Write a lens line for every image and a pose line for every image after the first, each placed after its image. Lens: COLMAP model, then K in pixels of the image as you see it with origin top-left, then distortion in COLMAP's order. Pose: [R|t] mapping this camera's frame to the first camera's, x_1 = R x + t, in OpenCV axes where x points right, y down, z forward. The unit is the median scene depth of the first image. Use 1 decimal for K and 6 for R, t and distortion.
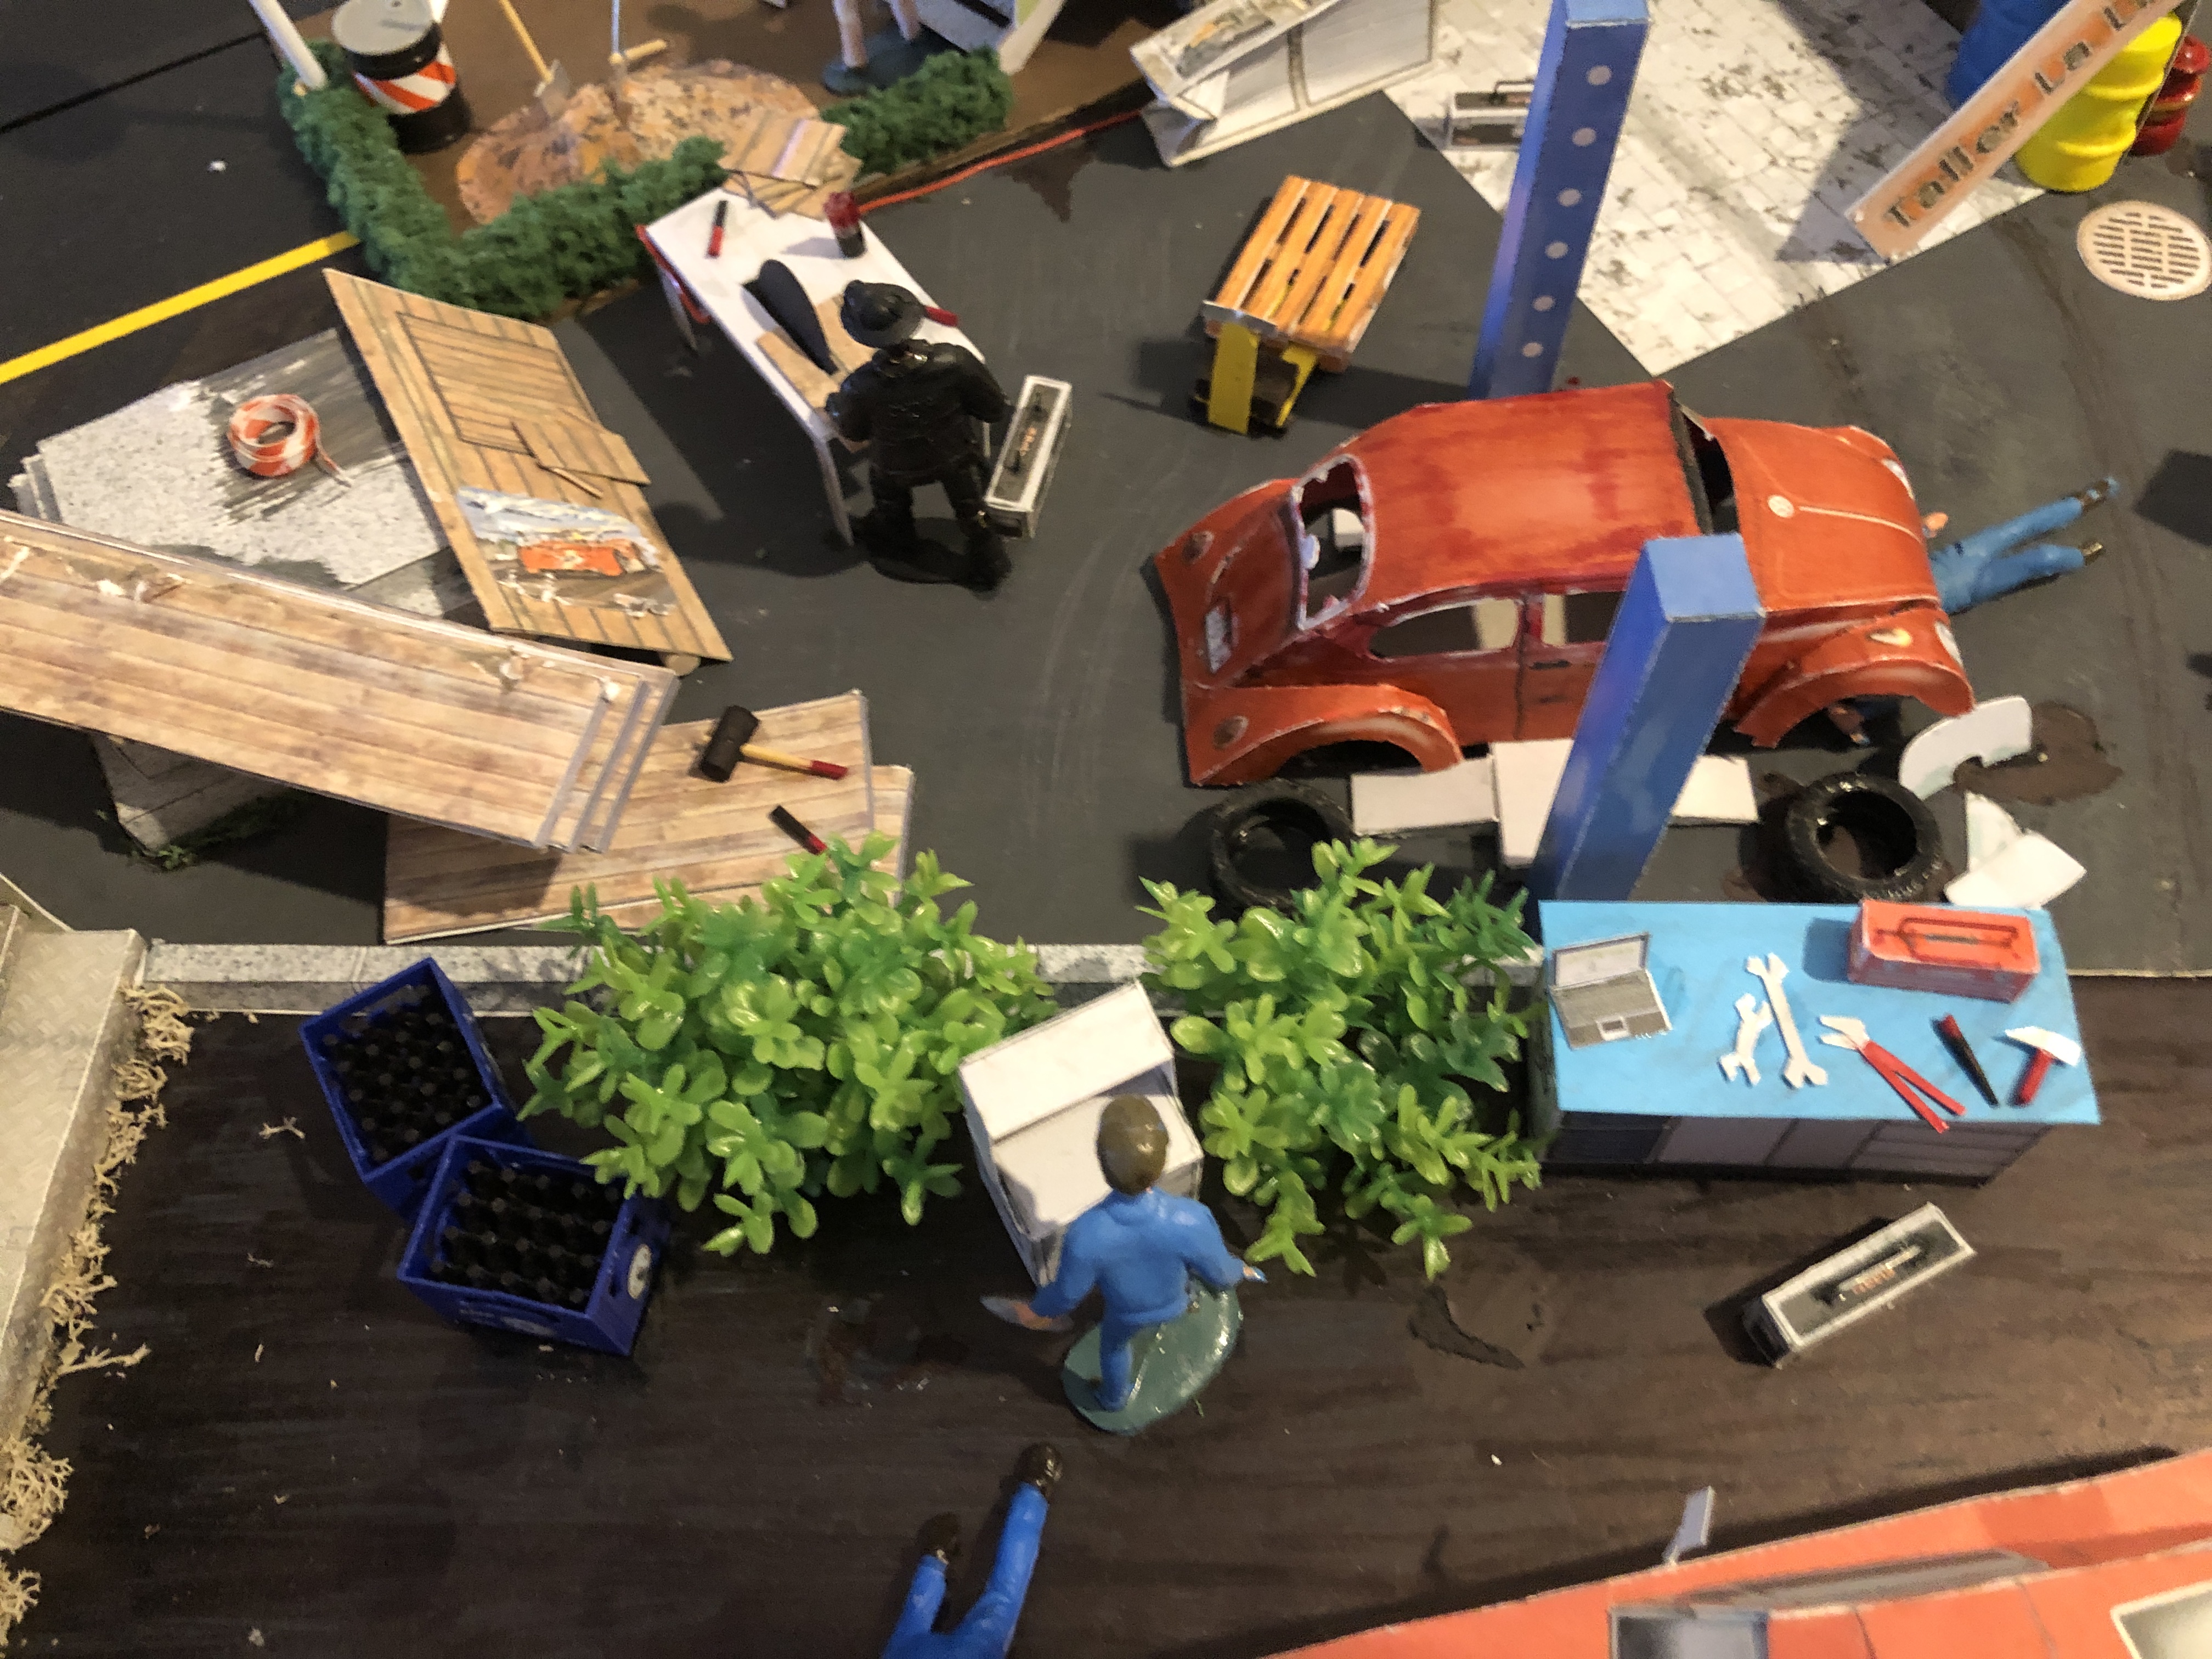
lens RADIAL K [[1830.0, 0, 1098.5], [0, 1830.0, 800.3], [0, 0, 1]] dist [-0.005653, -0.002452]
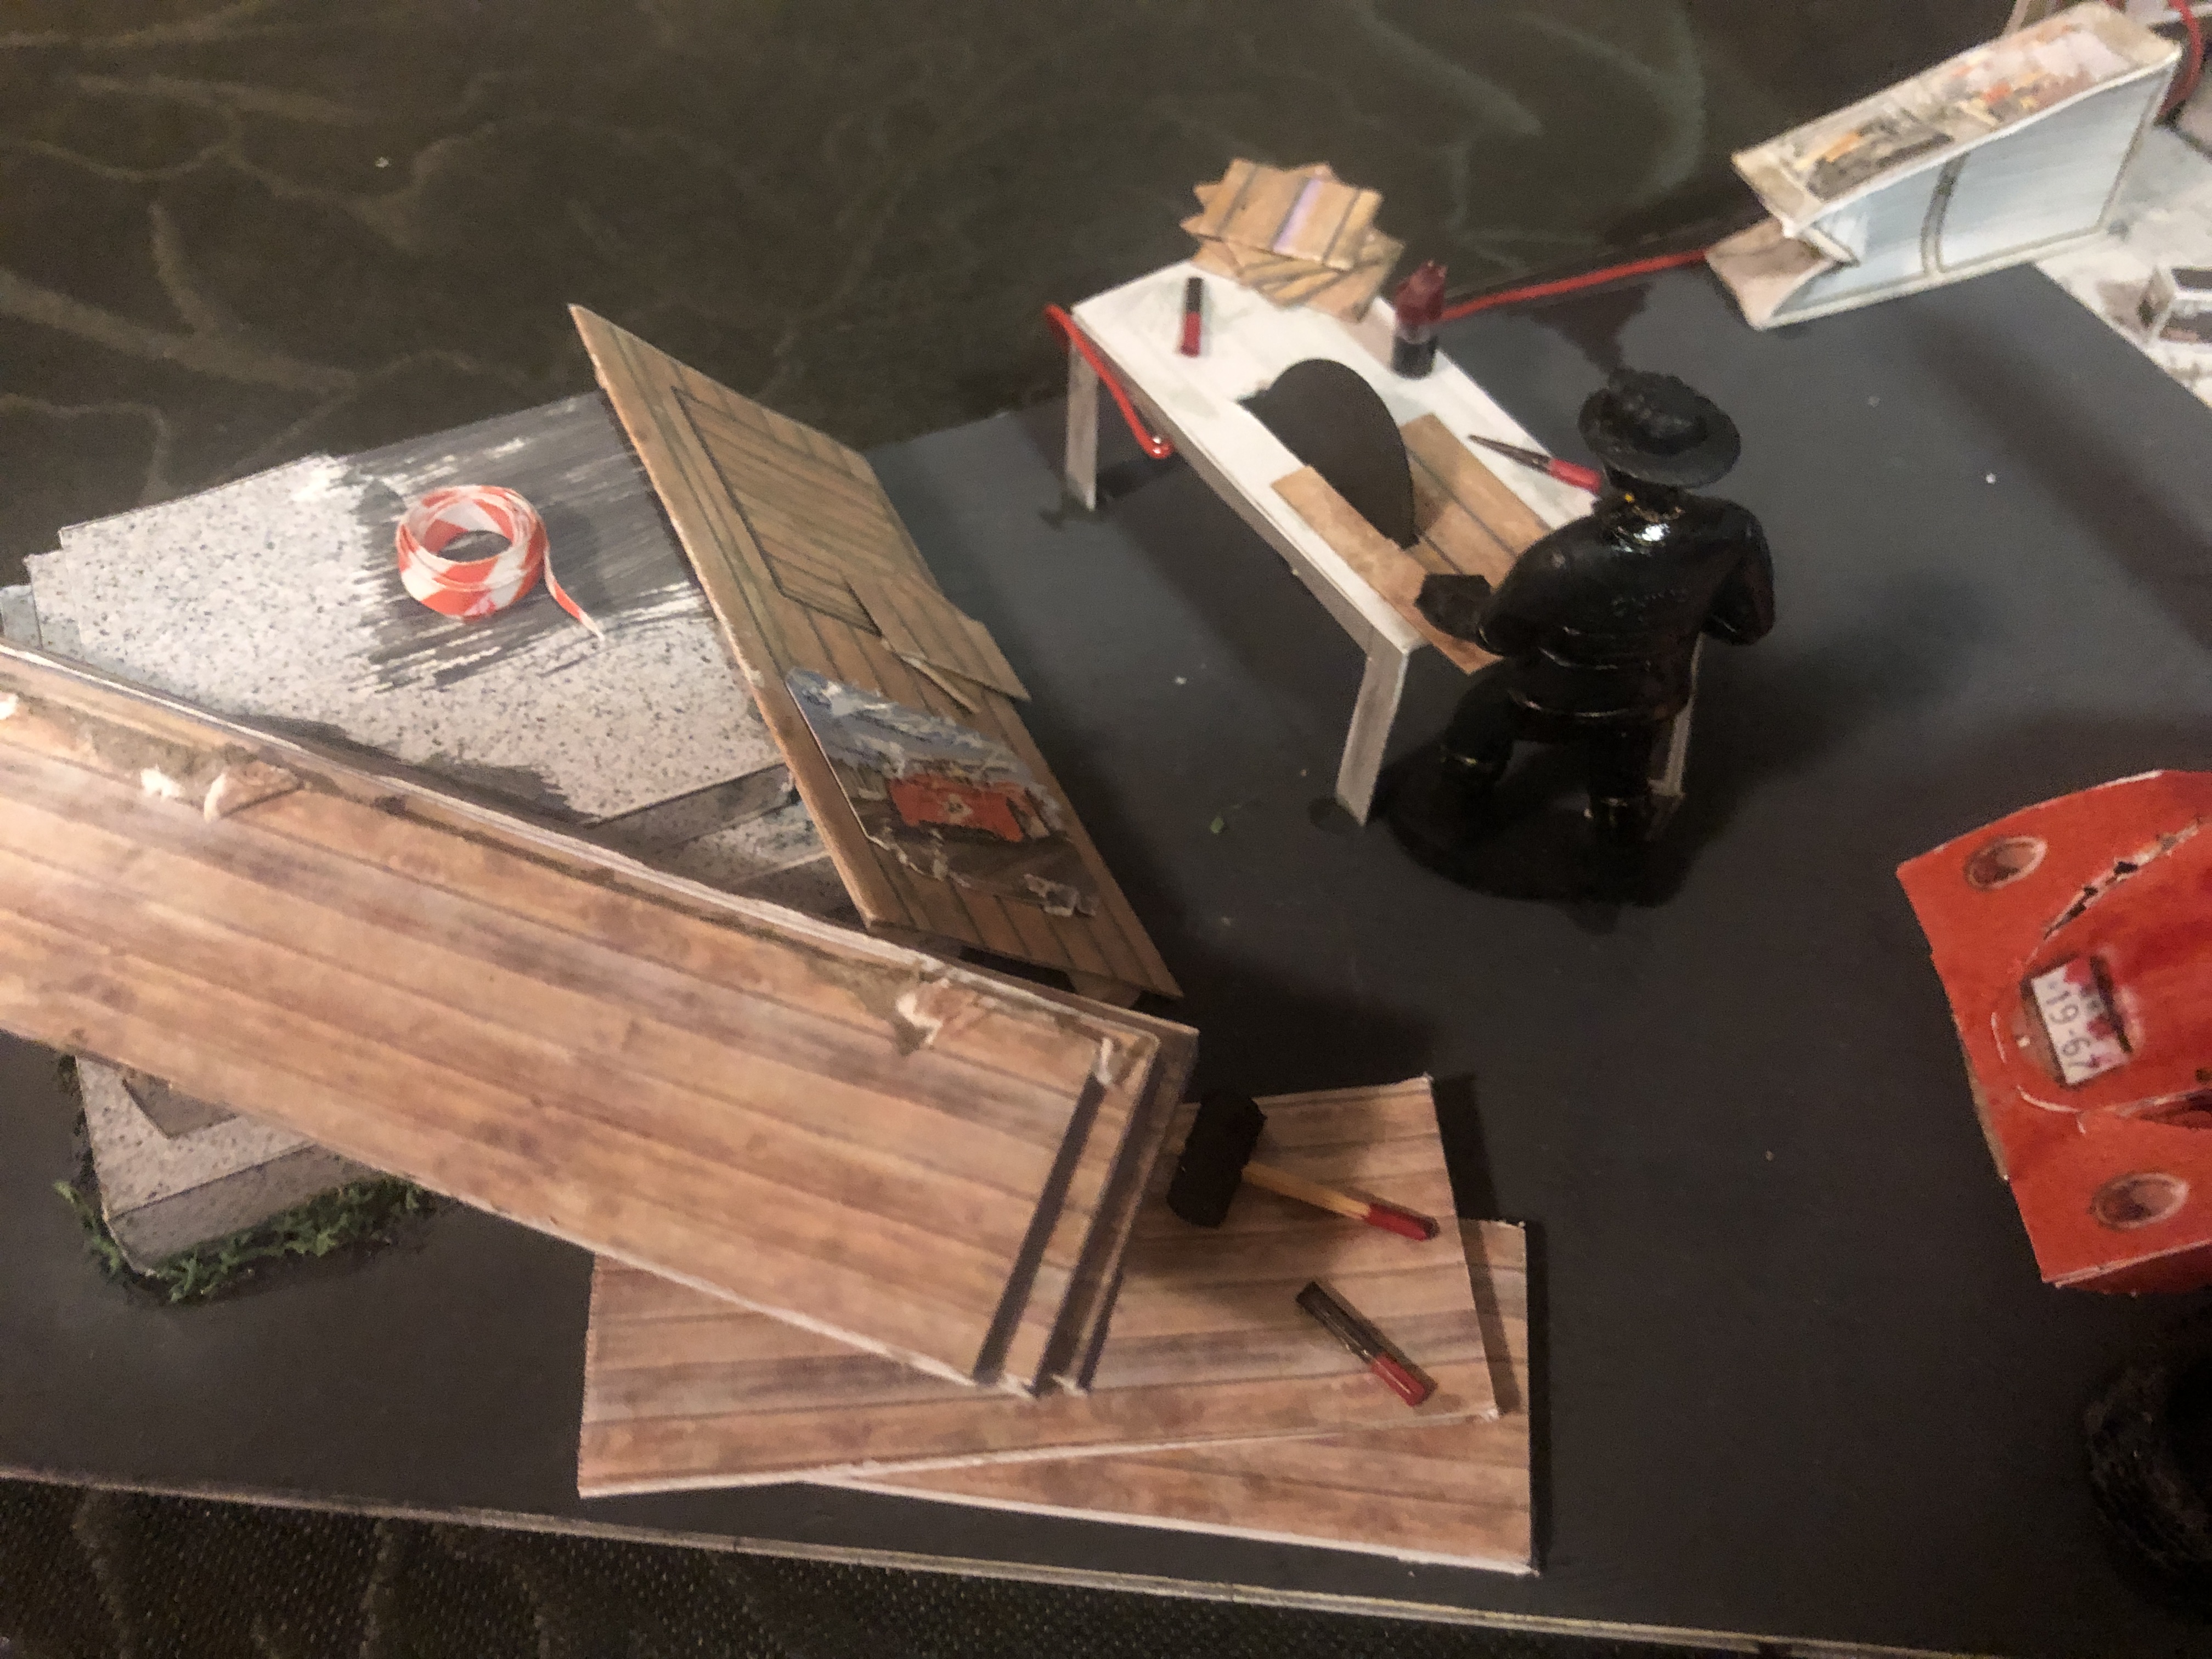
lens RADIAL K [[1839.3, 0, 1098.3], [0, 1839.3, 823.8], [0, 0, 1]] dist [-0.011740, -0.007710]
pose [[0.995178, 0.092107, 0.033724, -0.266947], [-0.086296, 0.985608, -0.145361, -0.047015], [-0.046627, 0.141749, 0.988804, 0.429898]]
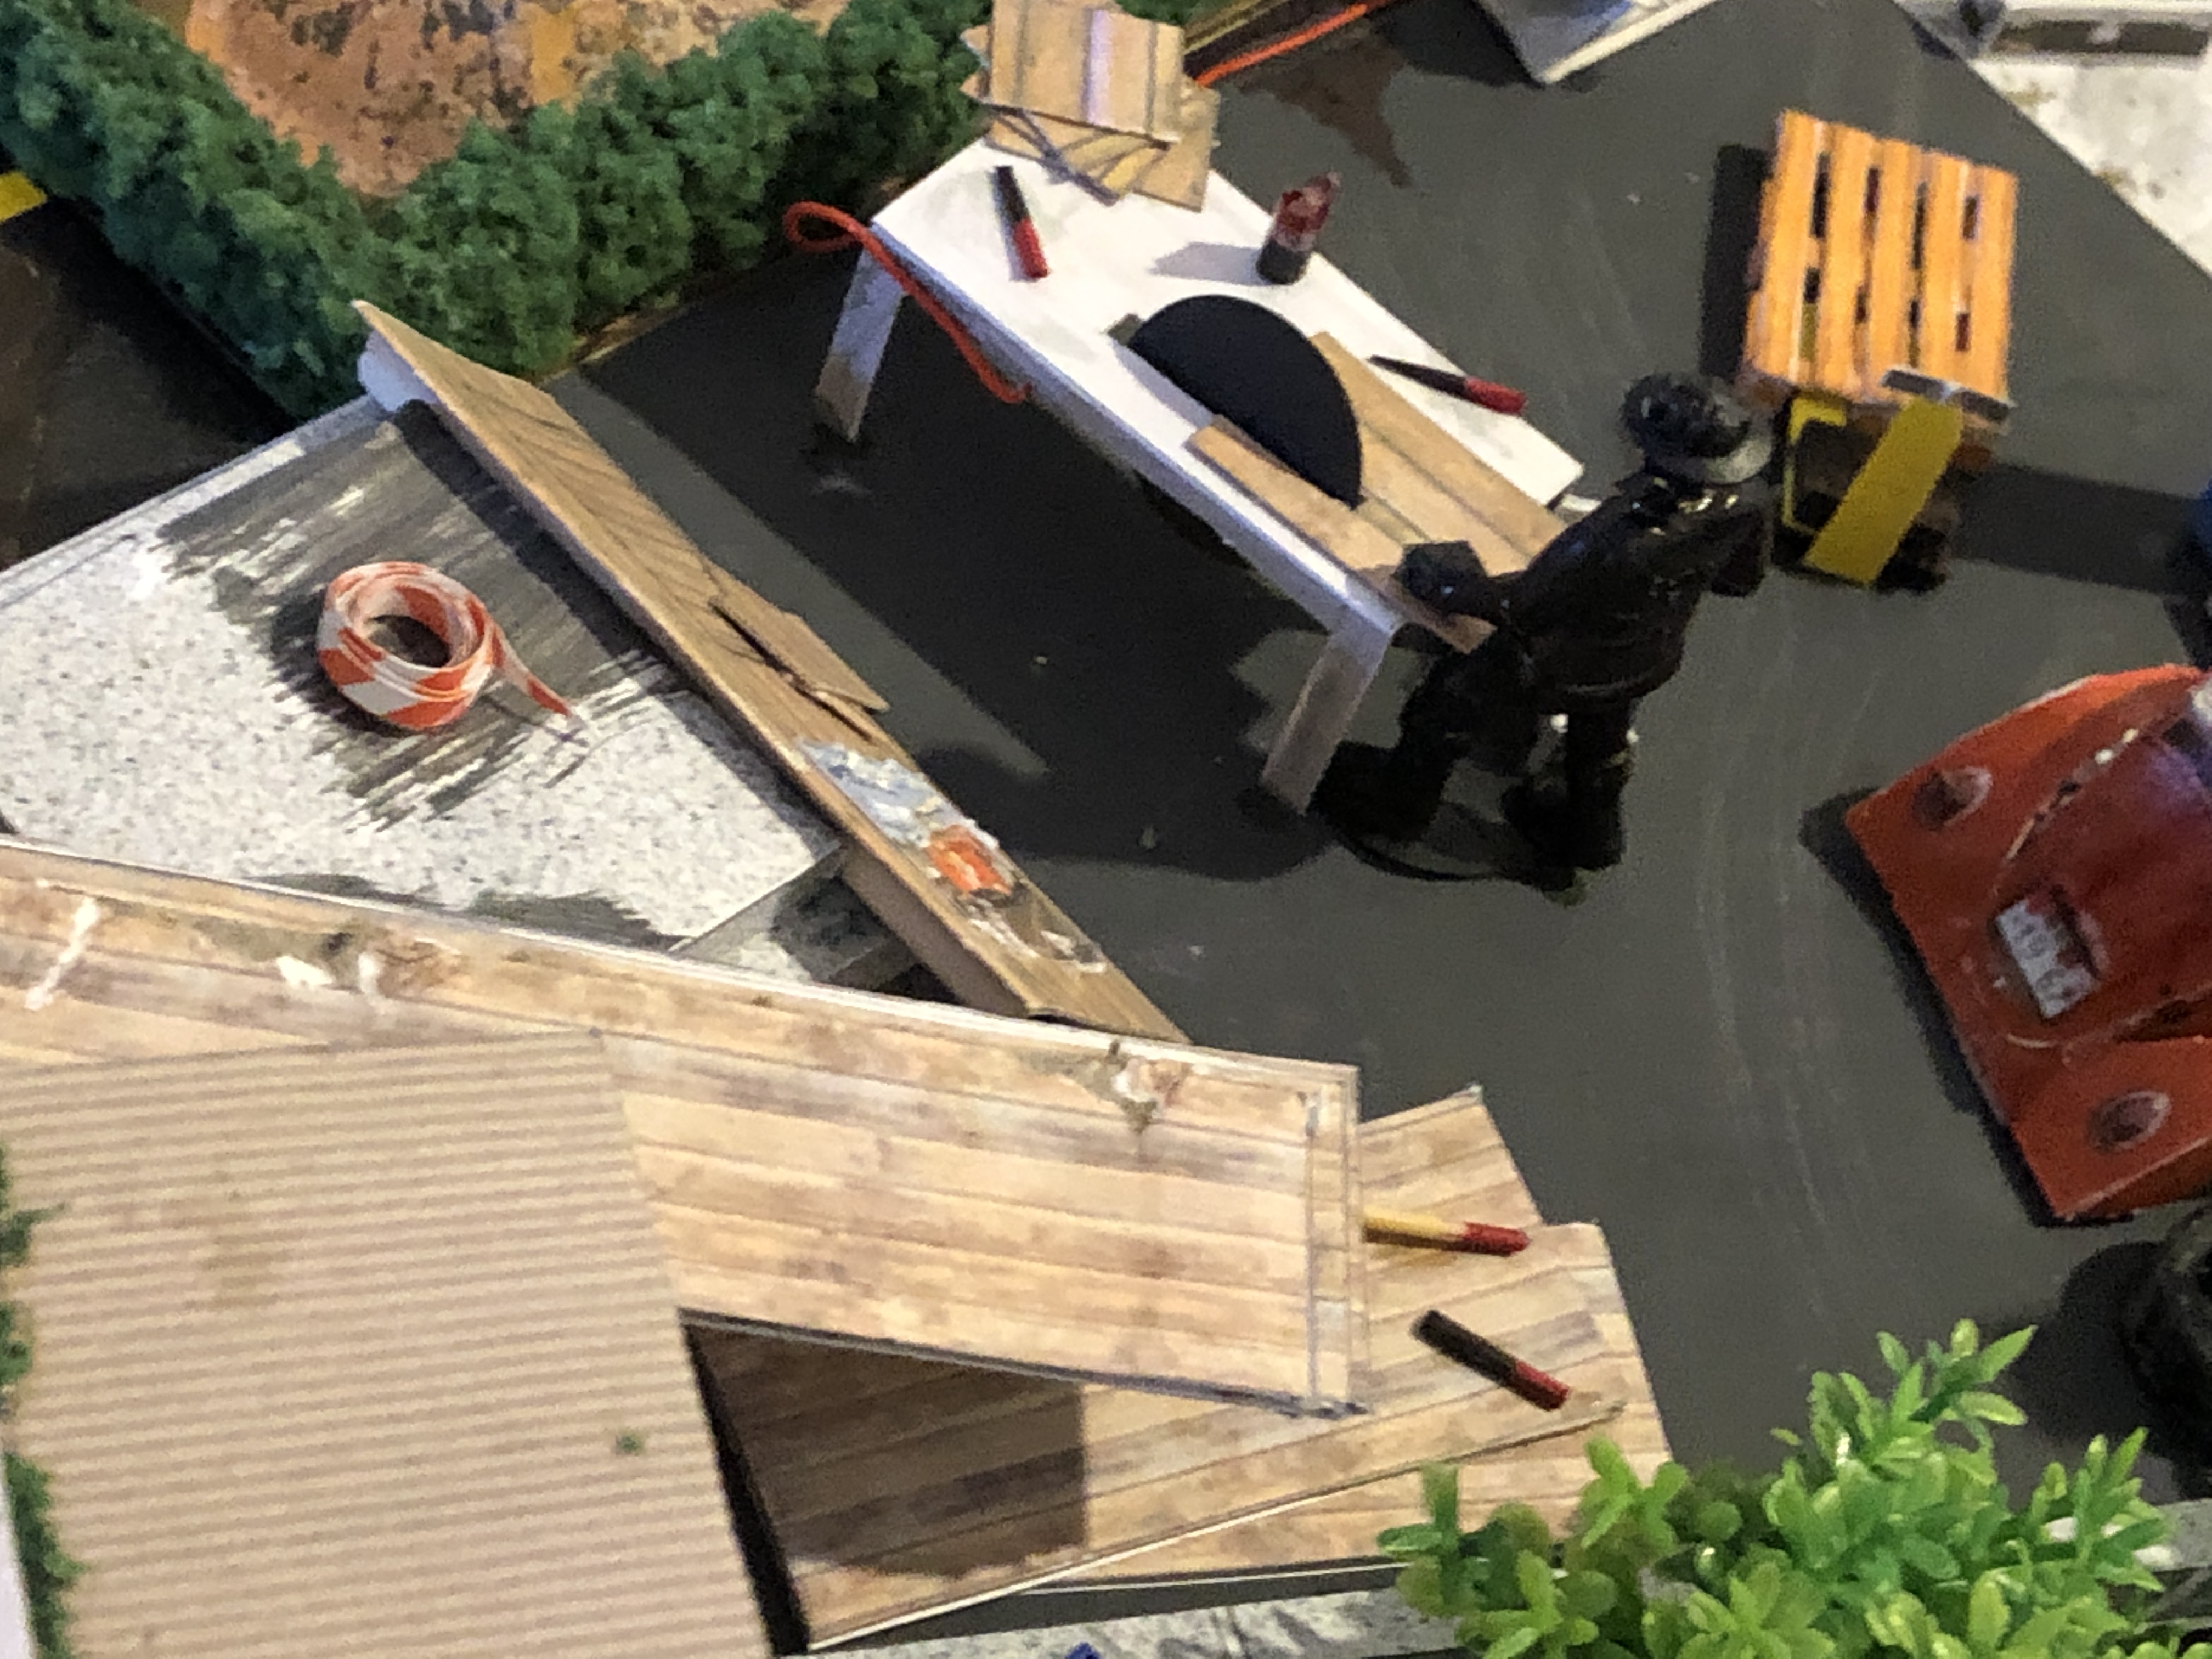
lens RADIAL K [[4842.5, 0, 1033.2], [0, 4842.5, 775.8], [0, 0, 1]] dist [0.253078, -0.554143]
pose [[0.913510, -0.035960, 0.405224, -0.837878], [0.082403, 0.991794, -0.097751, -0.022771], [-0.398384, 0.122688, 0.908976, -0.260676]]
